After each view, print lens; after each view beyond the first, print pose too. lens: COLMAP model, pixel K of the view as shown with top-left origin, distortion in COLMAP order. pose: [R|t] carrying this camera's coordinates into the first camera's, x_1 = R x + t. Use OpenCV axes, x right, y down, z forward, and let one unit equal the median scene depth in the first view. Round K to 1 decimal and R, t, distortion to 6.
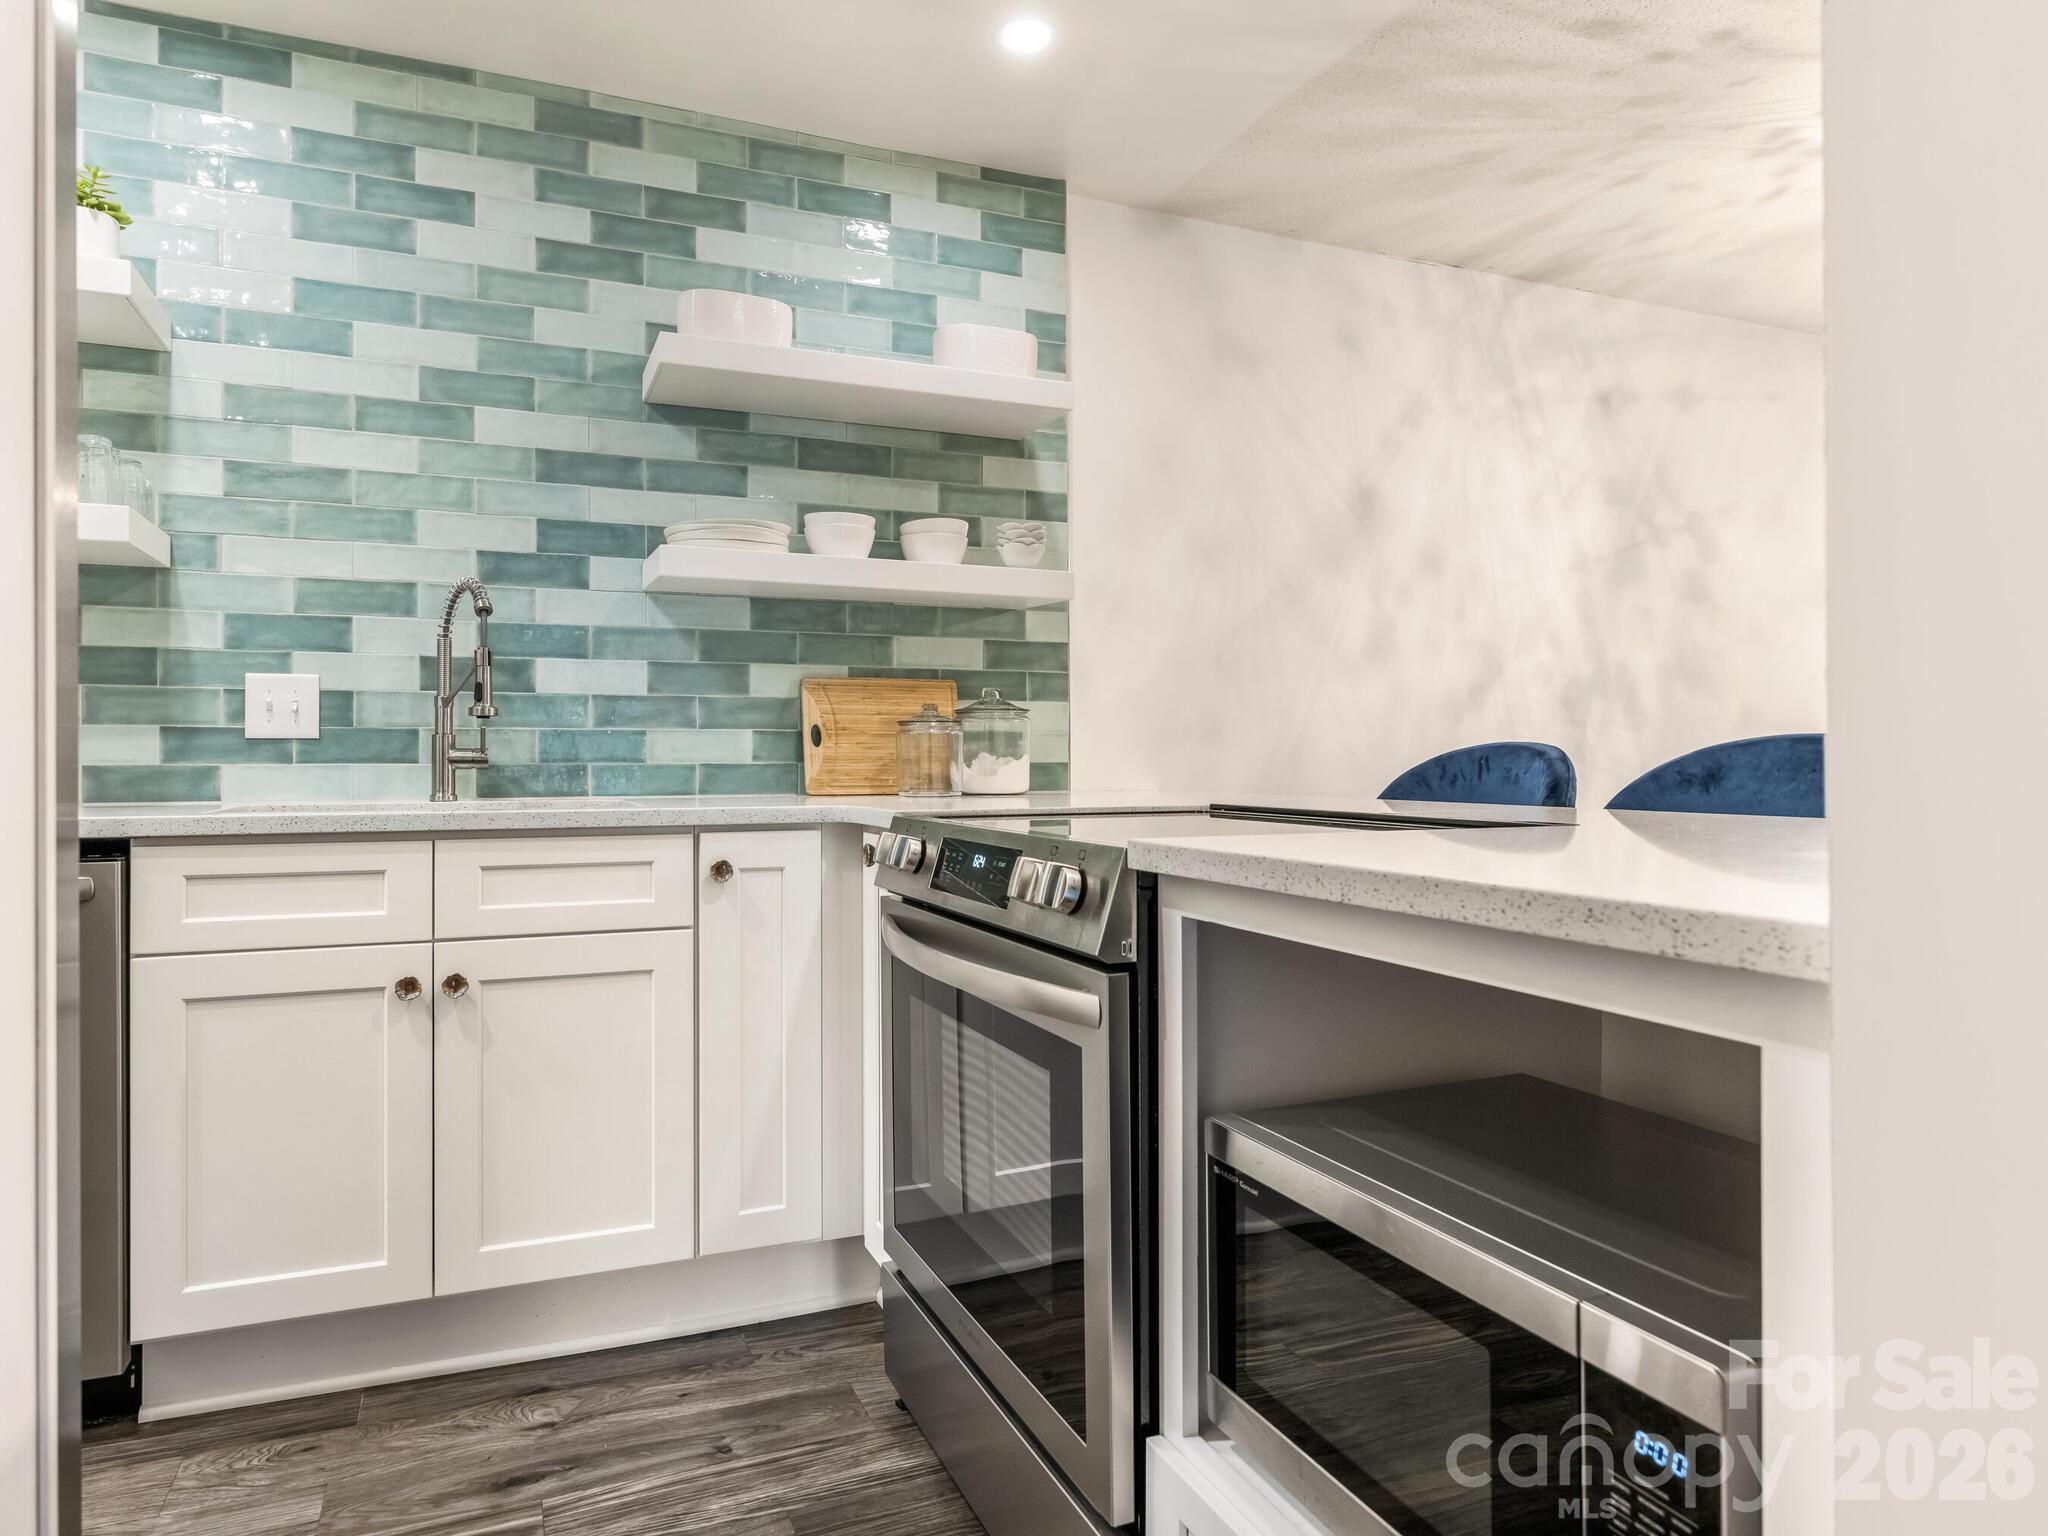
lens RADIAL K [[1178.5, 0, 1016.4], [0, 1178.5, 751.0], [0, 0, 1]] dist [-0.012961, 0.000299]
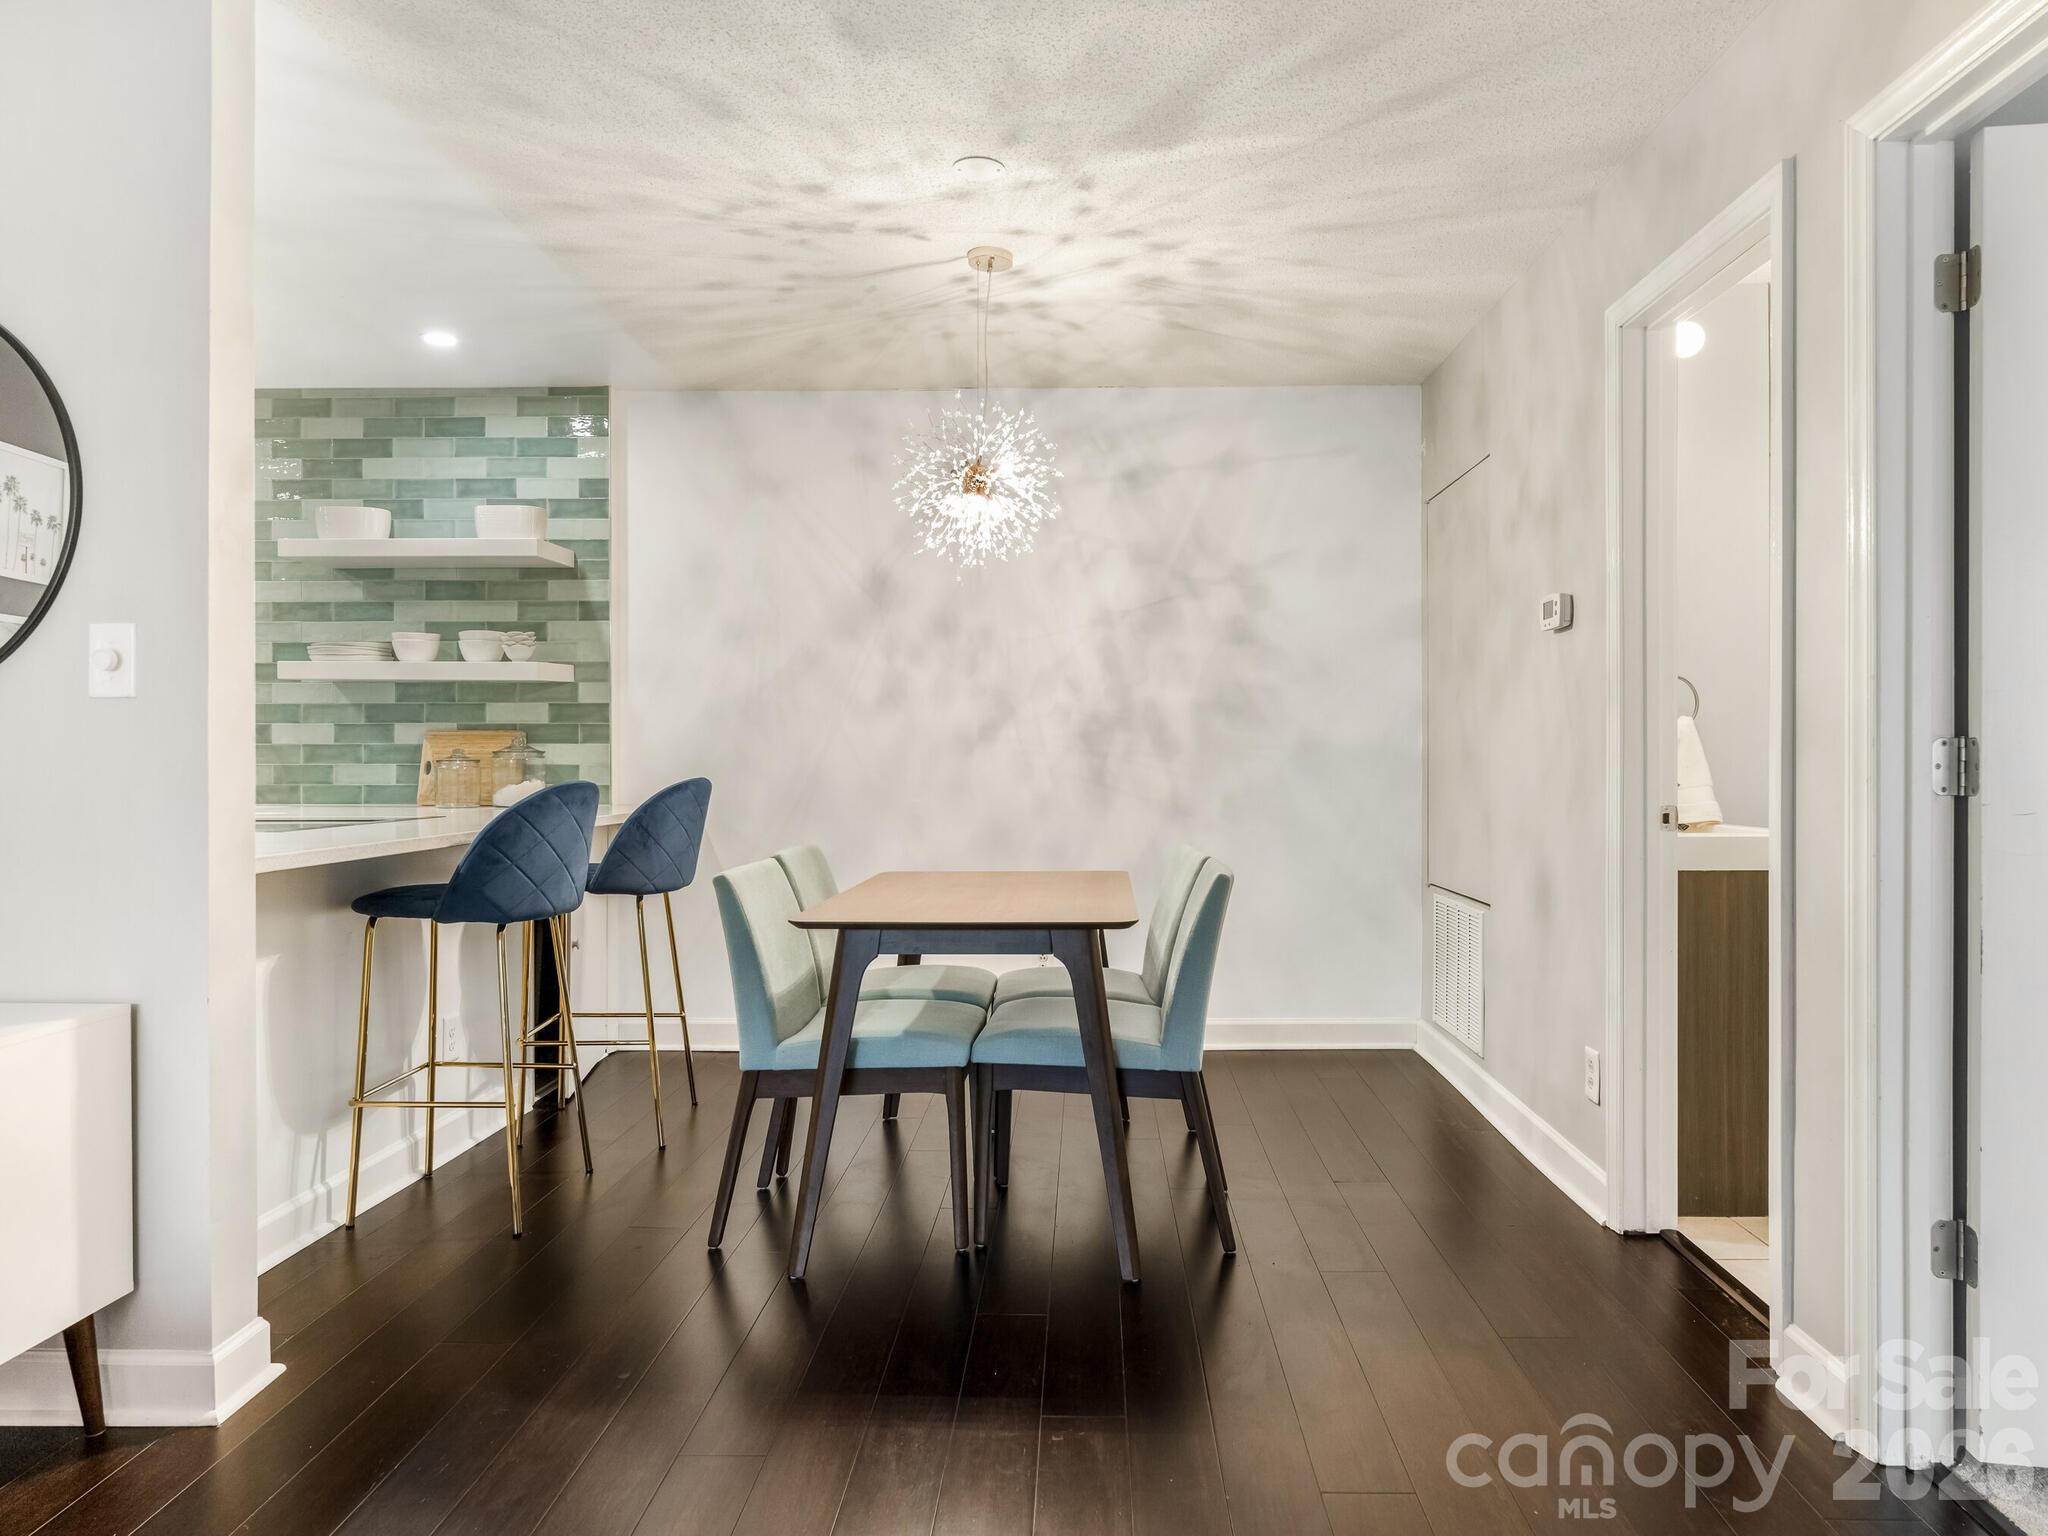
lens RADIAL K [[1178.5, 0, 1037.9], [0, 1178.5, 752.8], [0, 0, 1]] dist [-0.012961, 0.000299]
pose [[0.930453, -0.000181, -0.366412, 1.138124], [-0.000253, 0.999999, -0.001136, -0.030520], [0.366412, 0.001150, 0.930452, -0.171350]]
